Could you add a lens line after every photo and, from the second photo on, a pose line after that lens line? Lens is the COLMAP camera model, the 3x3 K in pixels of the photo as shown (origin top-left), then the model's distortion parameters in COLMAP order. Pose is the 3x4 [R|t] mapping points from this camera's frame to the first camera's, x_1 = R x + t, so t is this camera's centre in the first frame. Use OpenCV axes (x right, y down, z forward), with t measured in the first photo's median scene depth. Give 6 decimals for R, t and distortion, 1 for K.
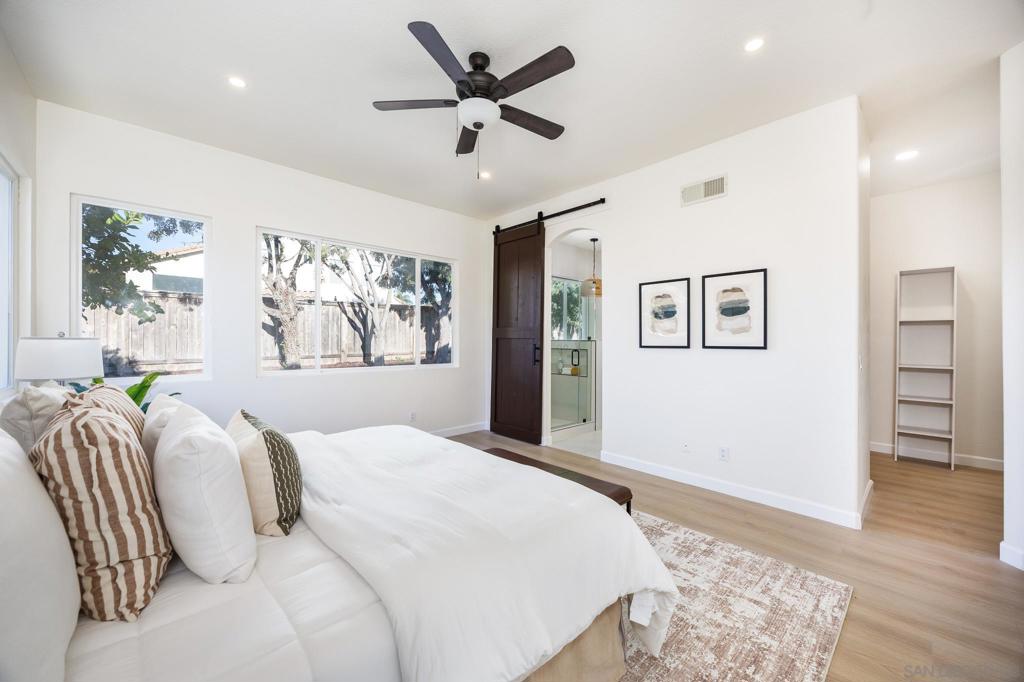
lens RADIAL K [[393.0, 0, 501.8], [0, 393.0, 337.4], [0, 0, 1]] dist [-0.003097, -0.000788]
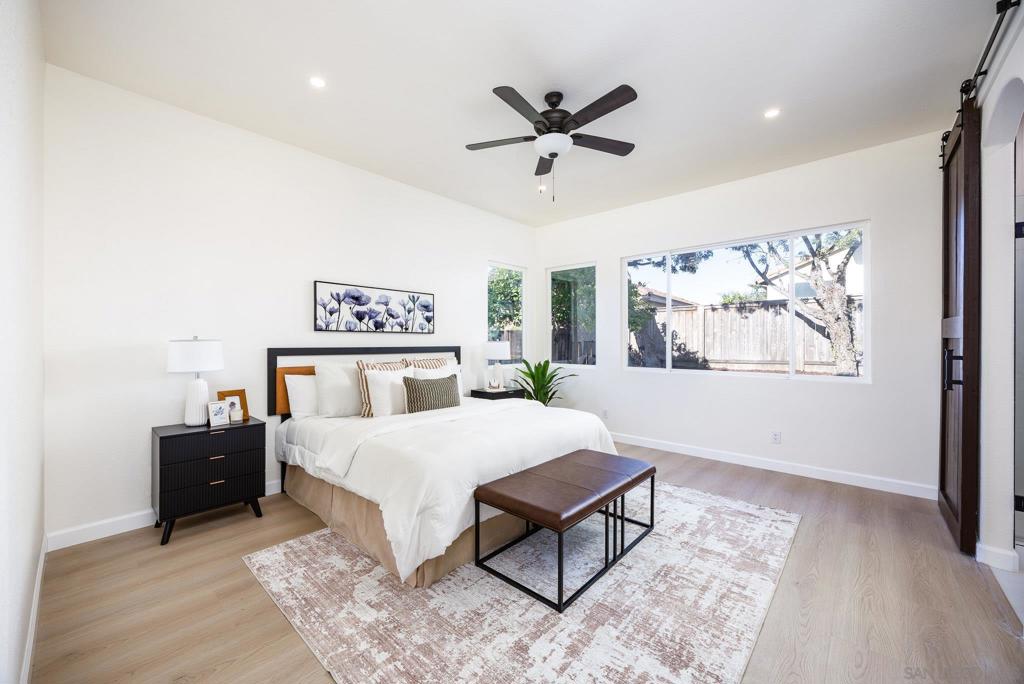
lens RADIAL K [[393.0, 0, 507.7], [0, 393.0, 346.3], [0, 0, 1]] dist [-0.003097, -0.000788]
pose [[0.089853, 0.004622, -0.995944, 0.682088], [0.010554, 0.999929, 0.005592, 0.003680], [0.995899, -0.011013, 0.089798, 0.485712]]
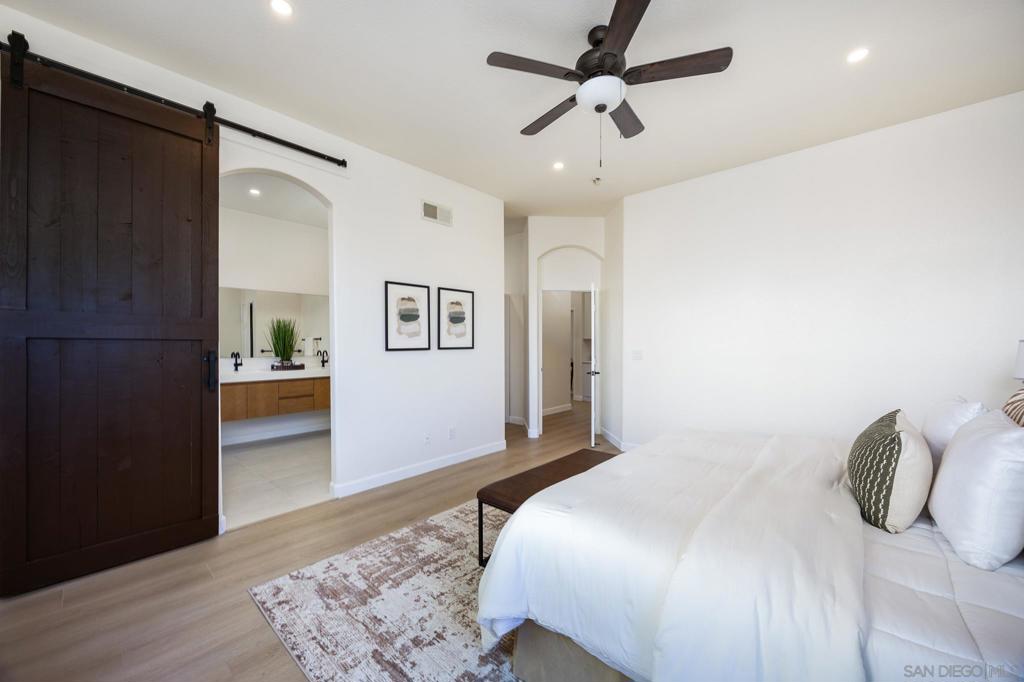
lens RADIAL K [[393.0, 0, 517.3], [0, 393.0, 349.4], [0, 0, 1]] dist [-0.003097, -0.000788]
pose [[-0.106869, -0.019961, 0.994073, -0.618913], [-0.002957, 0.999800, 0.019758, 0.003549], [-0.994269, -0.000828, -0.106907, 0.822742]]
